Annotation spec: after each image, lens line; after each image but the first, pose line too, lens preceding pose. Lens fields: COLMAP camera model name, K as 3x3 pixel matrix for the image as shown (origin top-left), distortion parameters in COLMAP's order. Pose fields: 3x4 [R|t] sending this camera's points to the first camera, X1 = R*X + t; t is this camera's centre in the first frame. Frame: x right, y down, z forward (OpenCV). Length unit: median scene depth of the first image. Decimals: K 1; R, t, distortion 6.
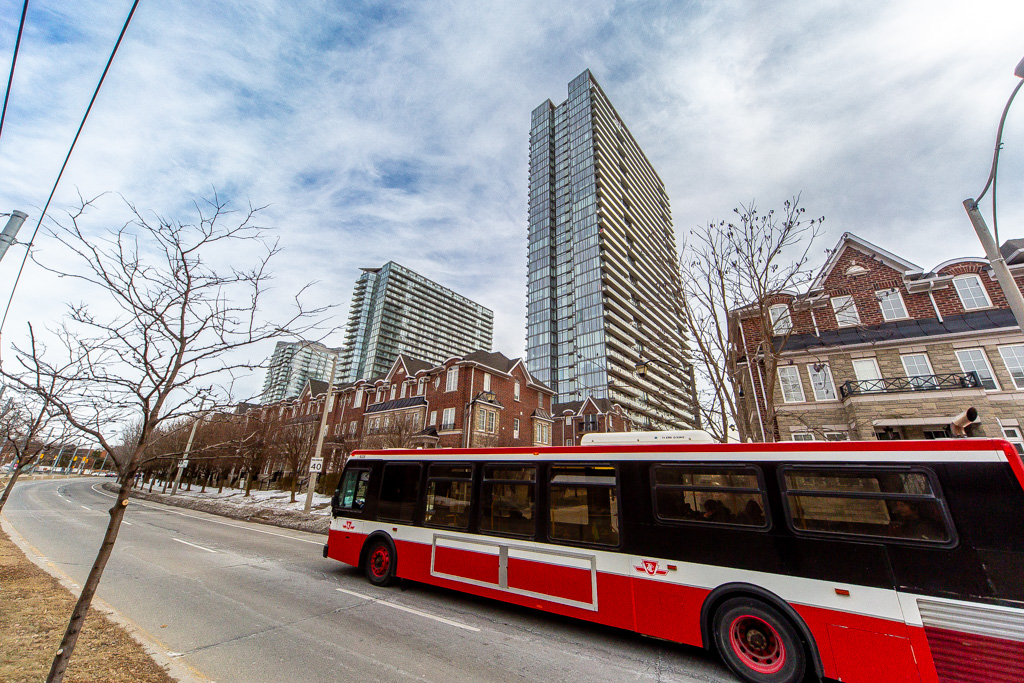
lens RADIAL K [[359.9, 0, 511.3], [0, 359.9, 344.0], [0, 0, 1]] dist [0.000372, -0.000015]
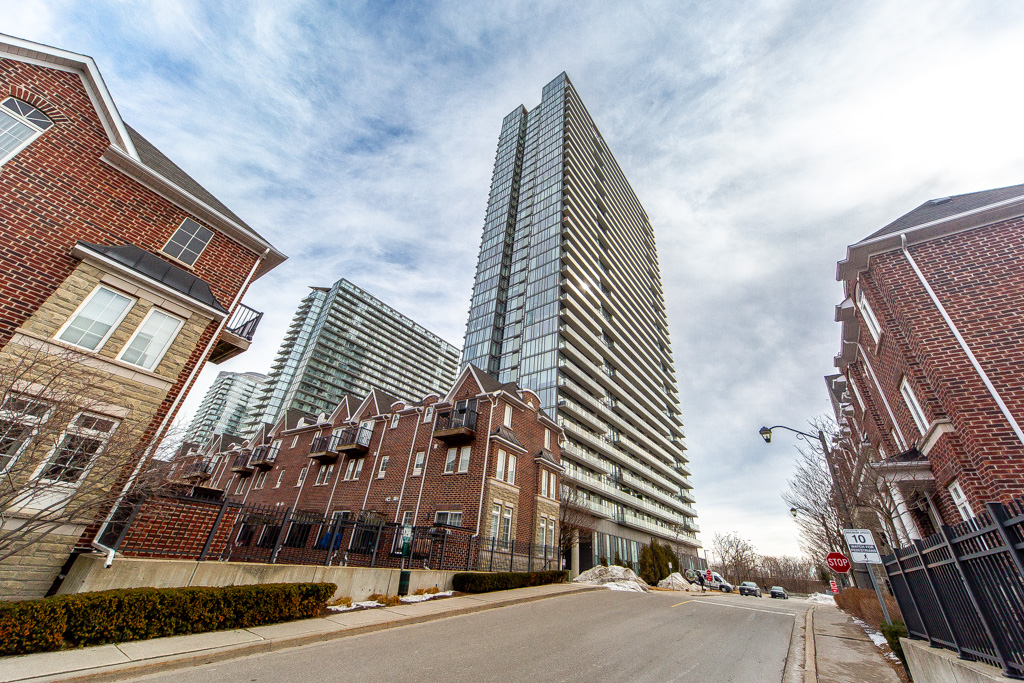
lens RADIAL K [[365.2, 0, 509.4], [0, 365.2, 345.3], [0, 0, 1]] dist [0.000460, 0.000021]
pose [[0.997079, 0.073240, 0.021667, 0.064895], [-0.068652, 0.983733, -0.166001, 0.050756], [-0.033473, 0.164028, 0.985888, 0.125863]]
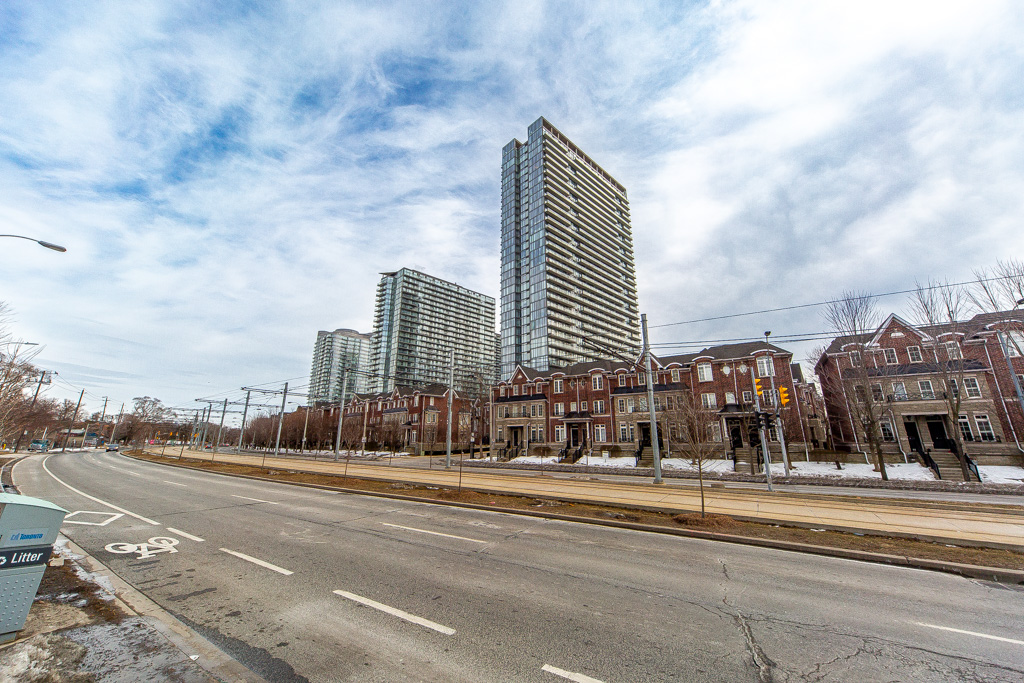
lens RADIAL K [[352.5, 0, 511.0], [0, 352.5, 343.6], [0, 0, 1]] dist [0.000576, 0.000024]
pose [[0.996173, -0.051534, -0.070590, 0.093656], [0.058305, 0.993529, 0.097473, -0.068669], [0.065110, -0.101215, 0.992732, -0.177714]]
